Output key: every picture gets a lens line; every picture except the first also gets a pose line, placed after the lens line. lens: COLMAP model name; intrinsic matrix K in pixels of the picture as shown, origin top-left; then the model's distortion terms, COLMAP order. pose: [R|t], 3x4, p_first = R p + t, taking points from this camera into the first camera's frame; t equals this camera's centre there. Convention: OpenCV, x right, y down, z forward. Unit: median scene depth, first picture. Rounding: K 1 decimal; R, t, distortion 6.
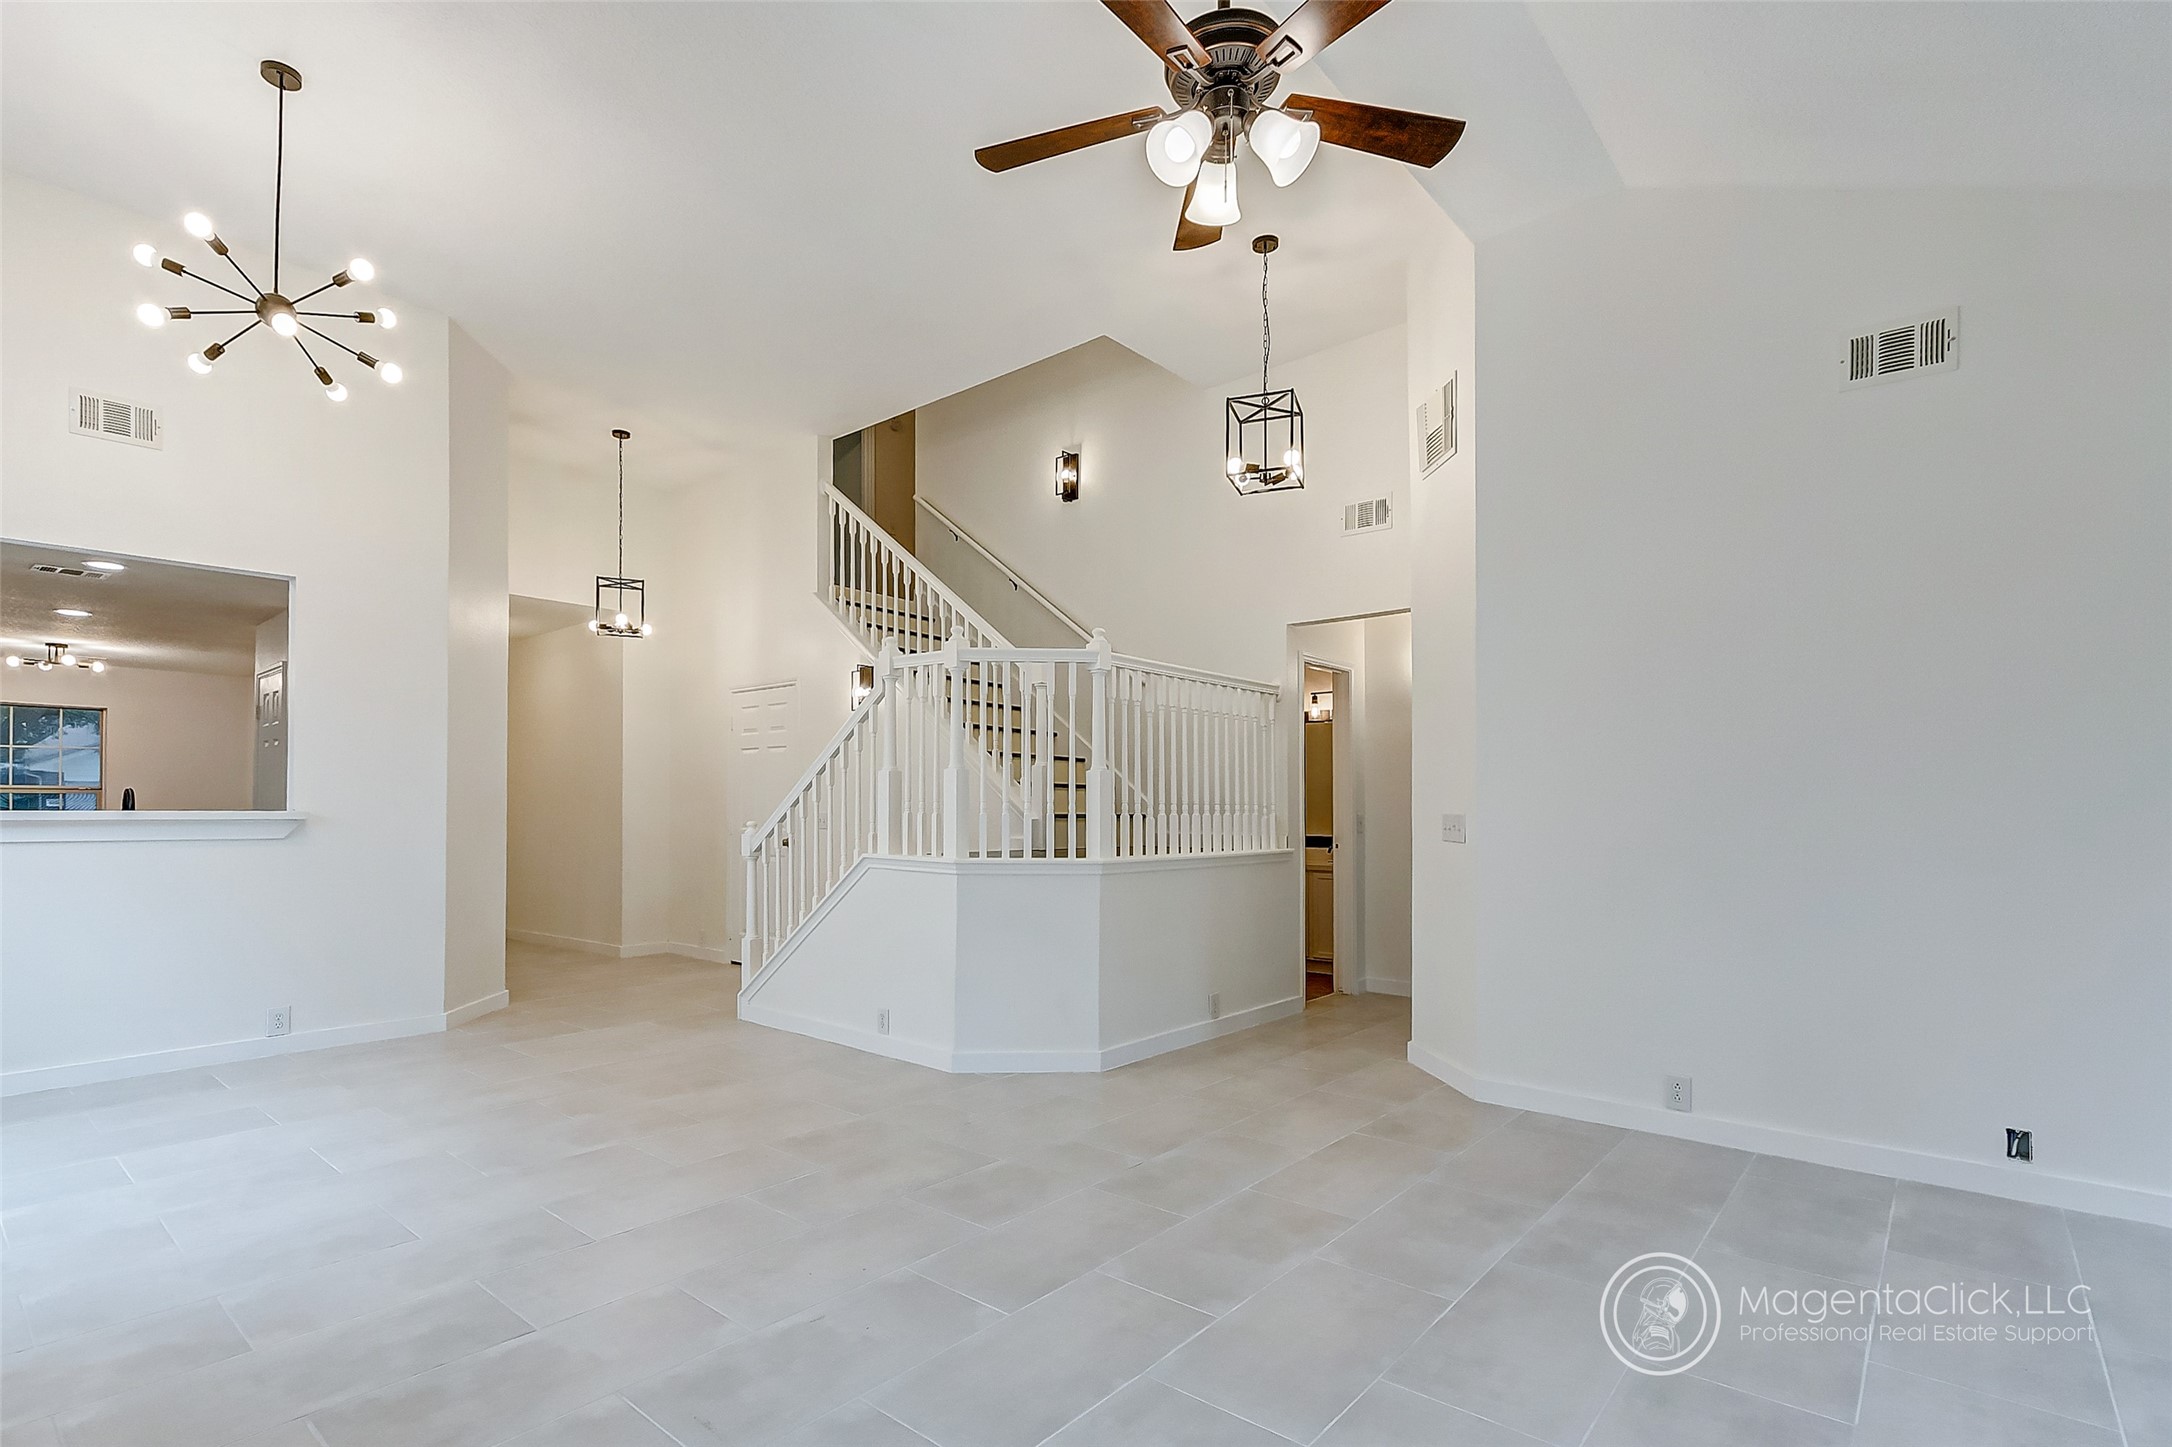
lens RADIAL K [[1037.4, 0, 1055.3], [0, 1037.4, 800.6], [0, 0, 1]] dist [-0.000883, -0.000802]
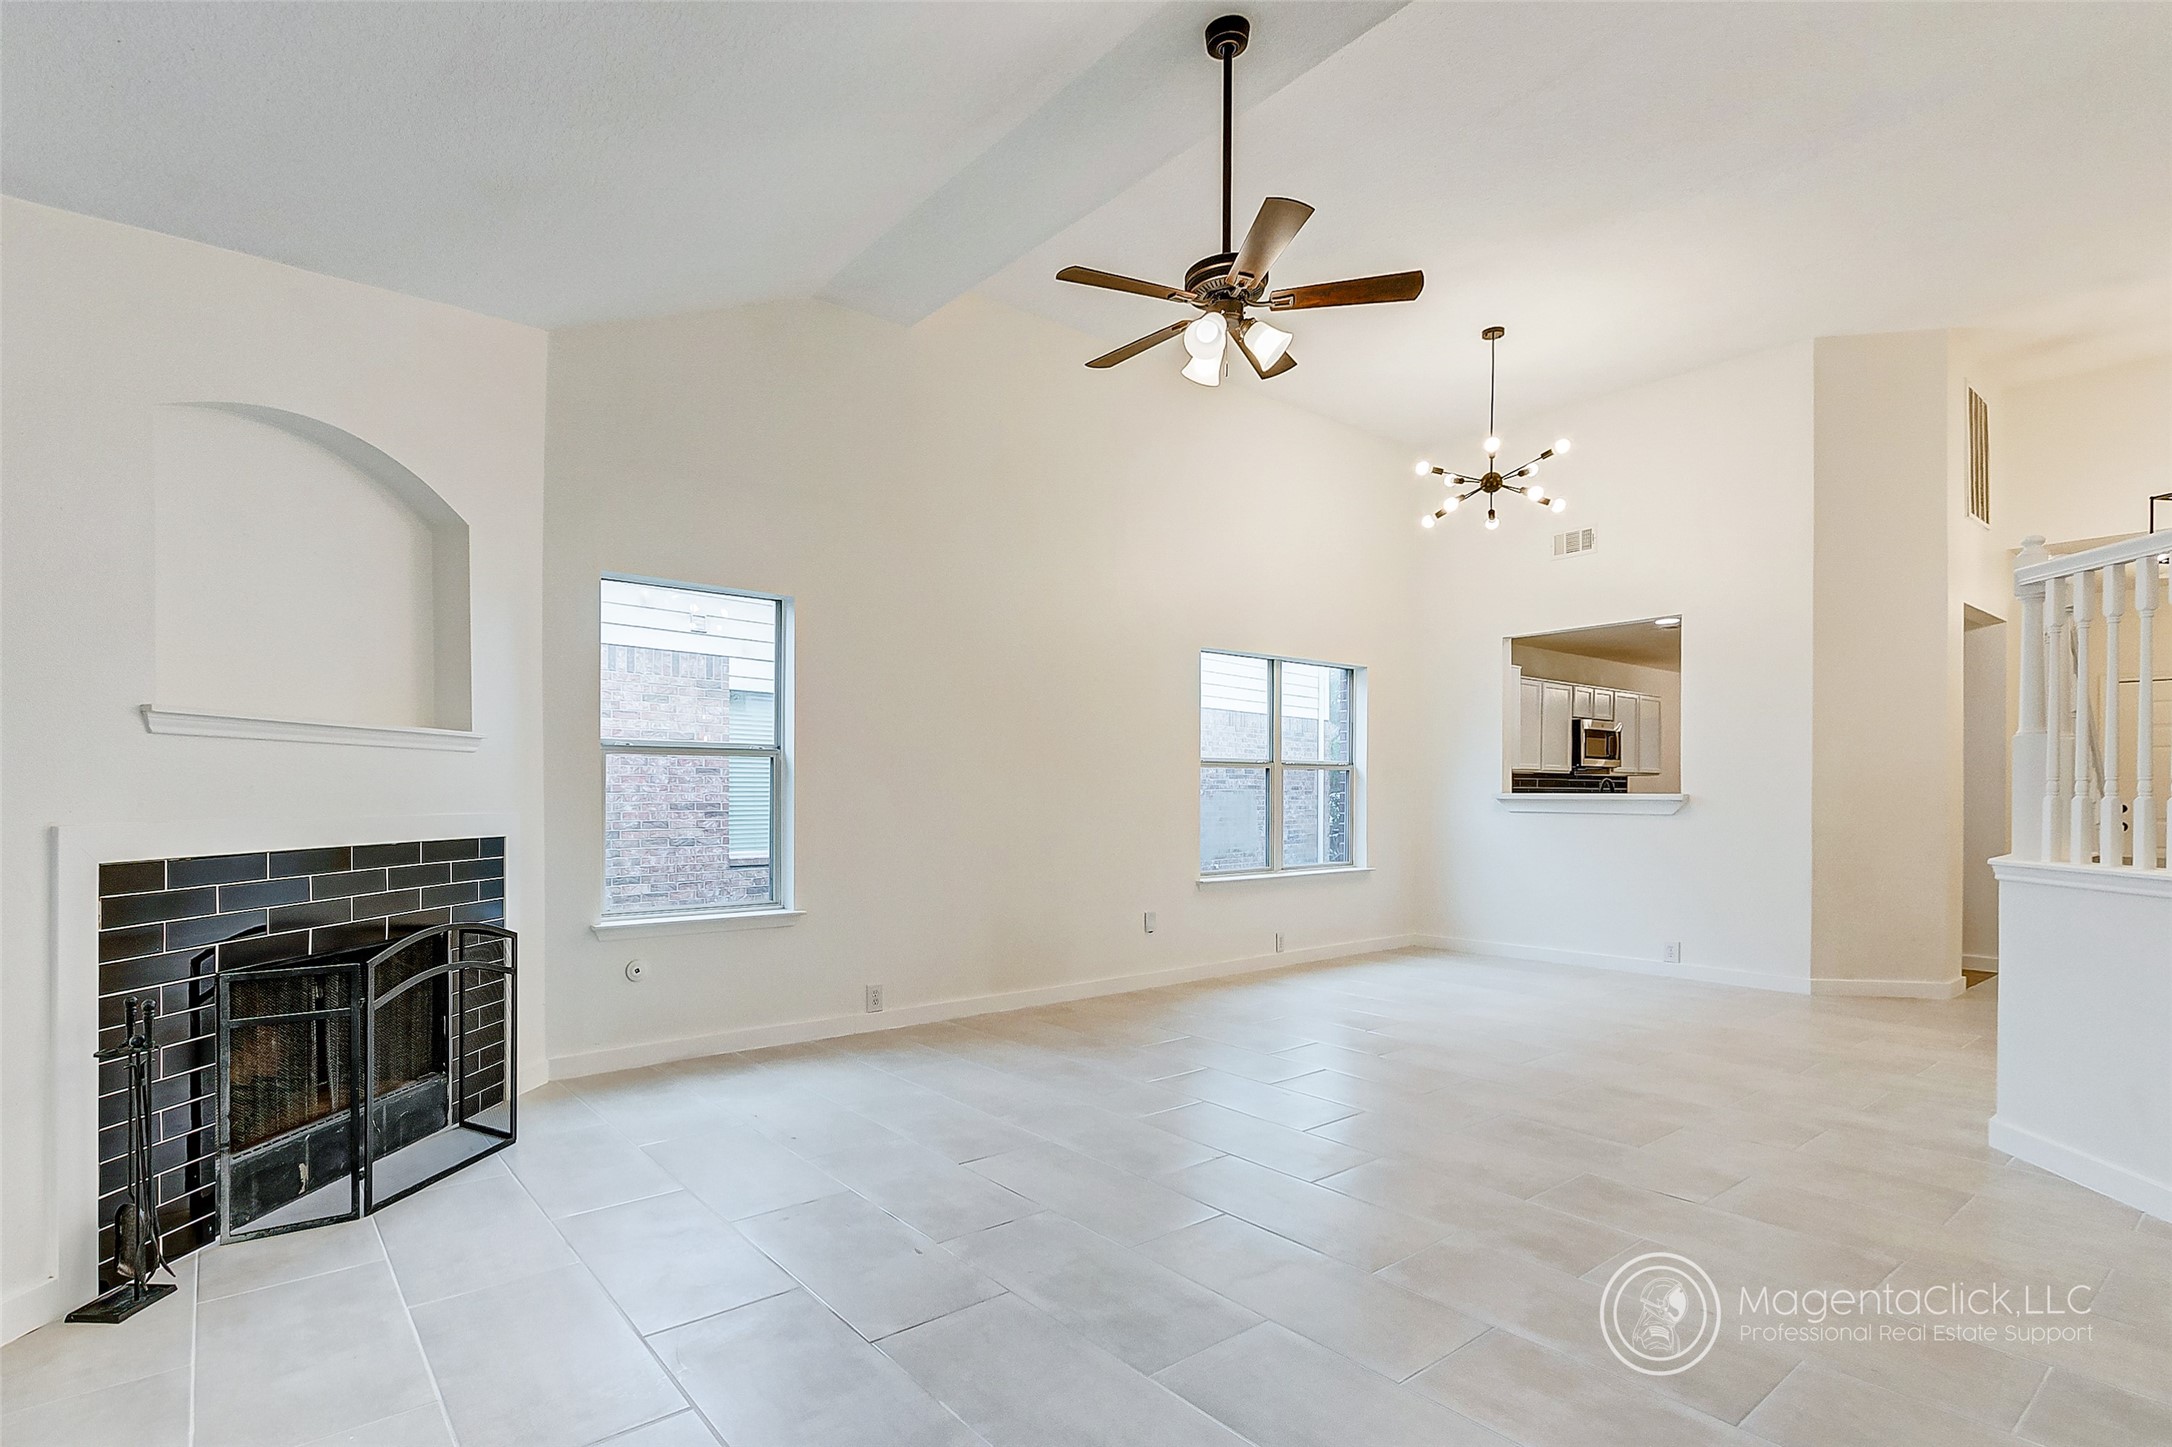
lens RADIAL K [[1032.4, 0, 990.1], [0, 1032.4, 798.3], [0, 0, 1]] dist [0.000230, -0.000419]
pose [[-0.214313, 0.003511, -0.976759, 0.725889], [0.008399, 0.999963, 0.001751, 0.005827], [0.976729, -0.007829, -0.214334, 0.428845]]
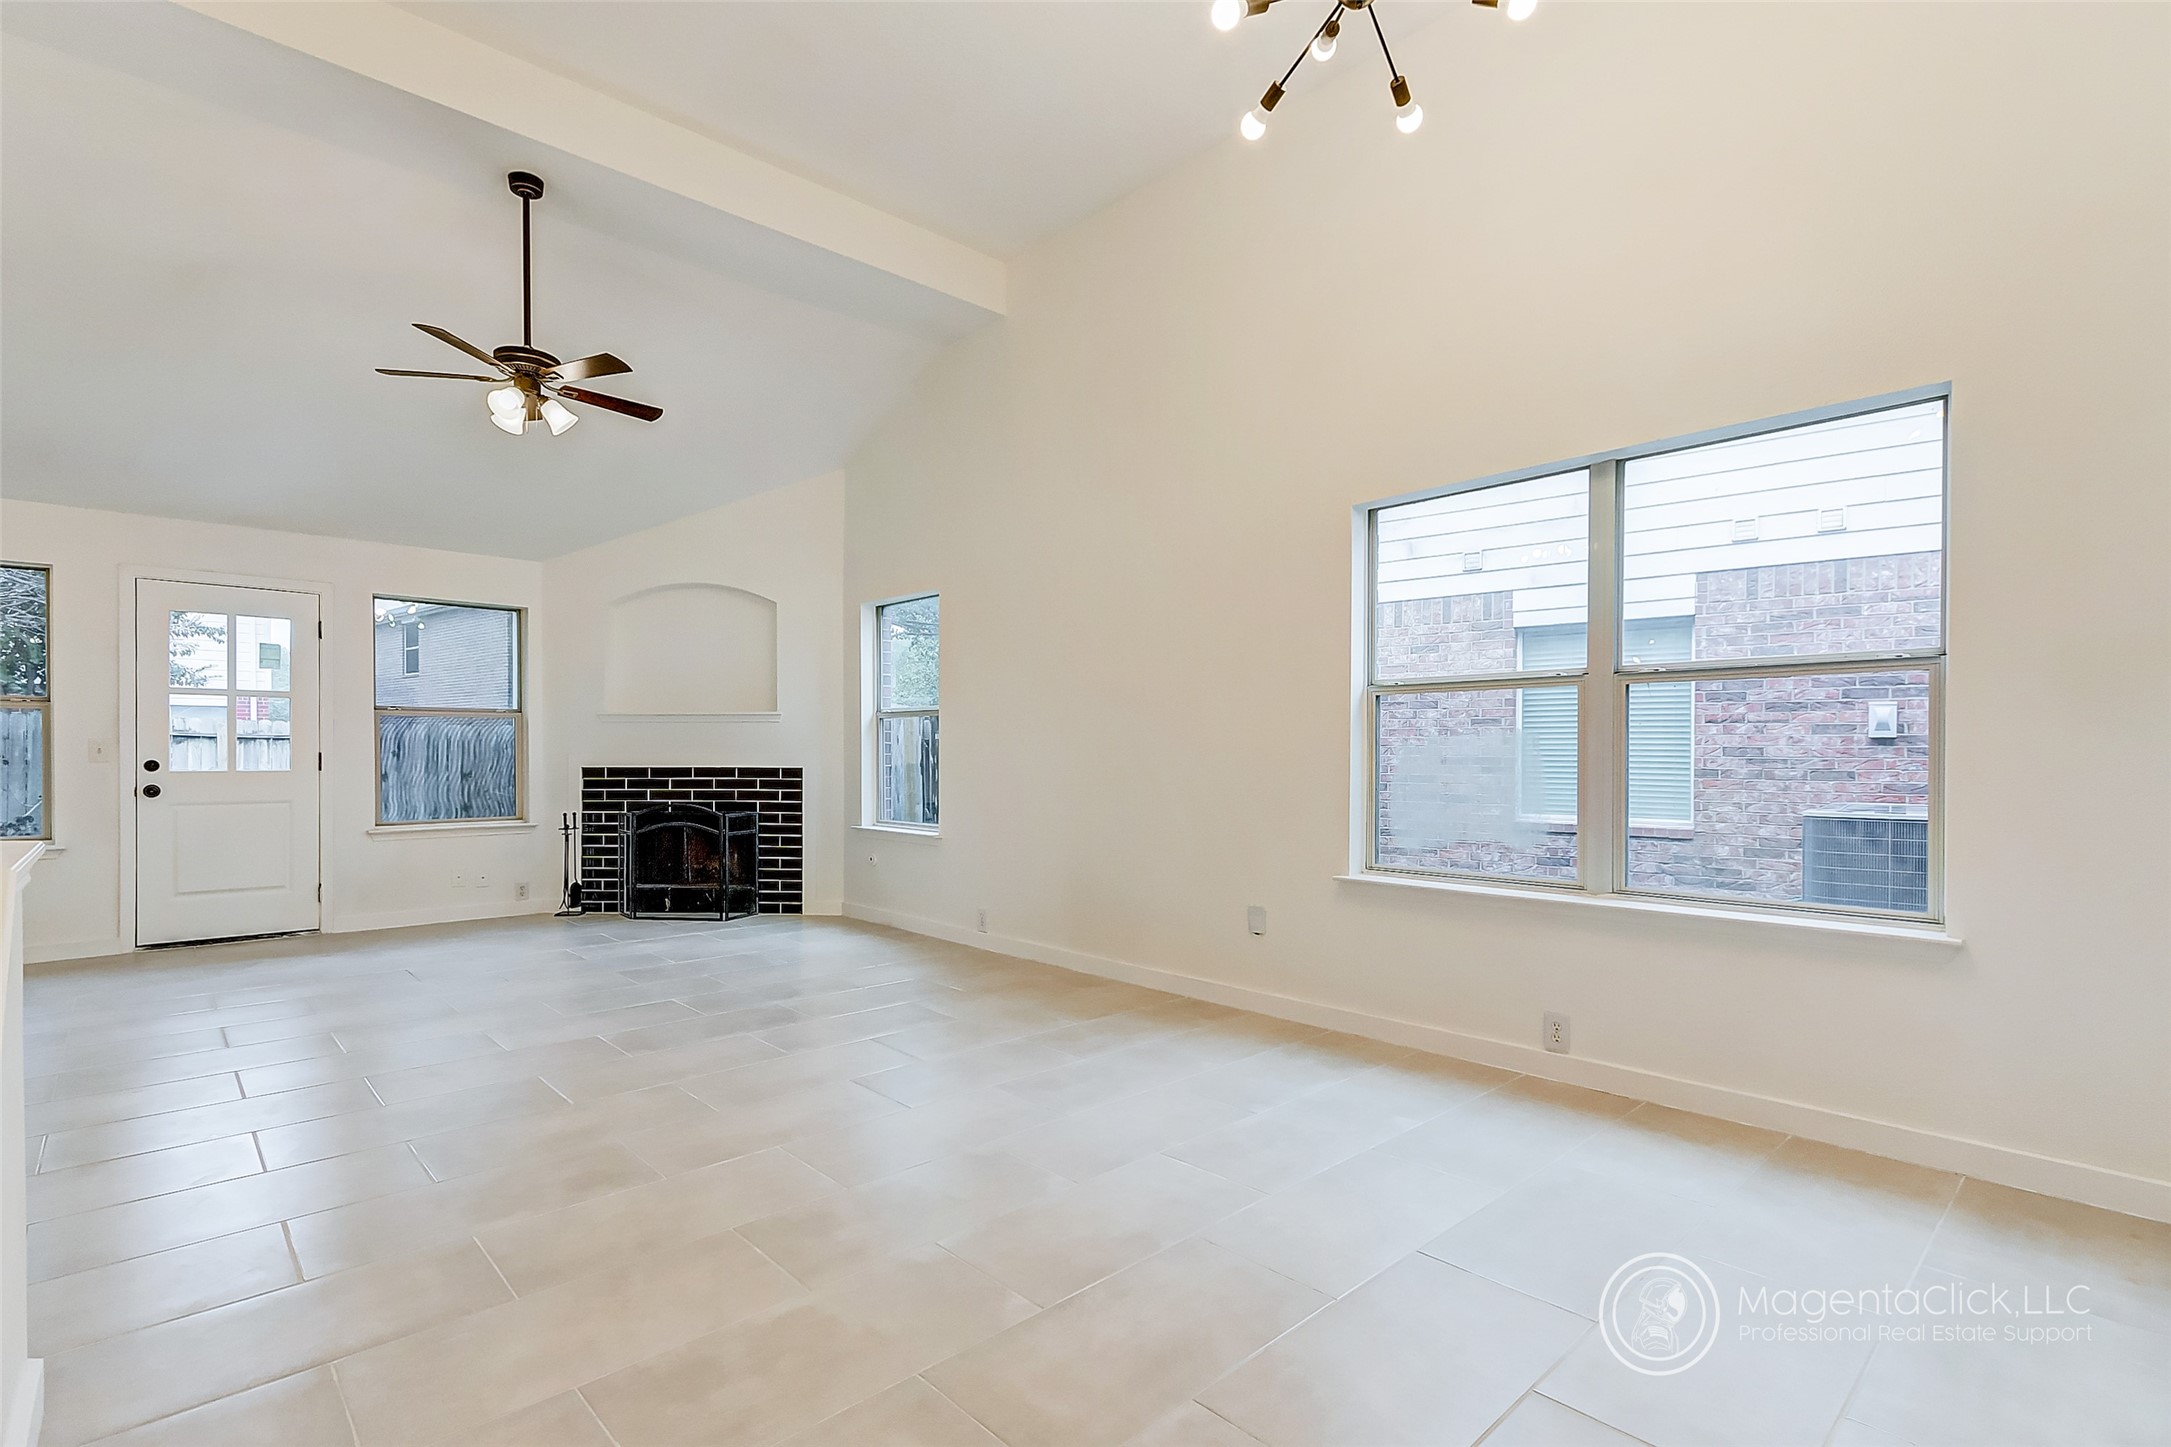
lens RADIAL K [[1002.1, 0, 1062.5], [0, 1002.1, 760.1], [0, 0, 1]] dist [0.005512, -0.001440]
pose [[-0.994248, -0.003726, 0.107037, -0.475419], [-0.003861, 0.999992, -0.001061, 0.022876], [-0.107032, -0.001469, -0.994254, 1.237198]]
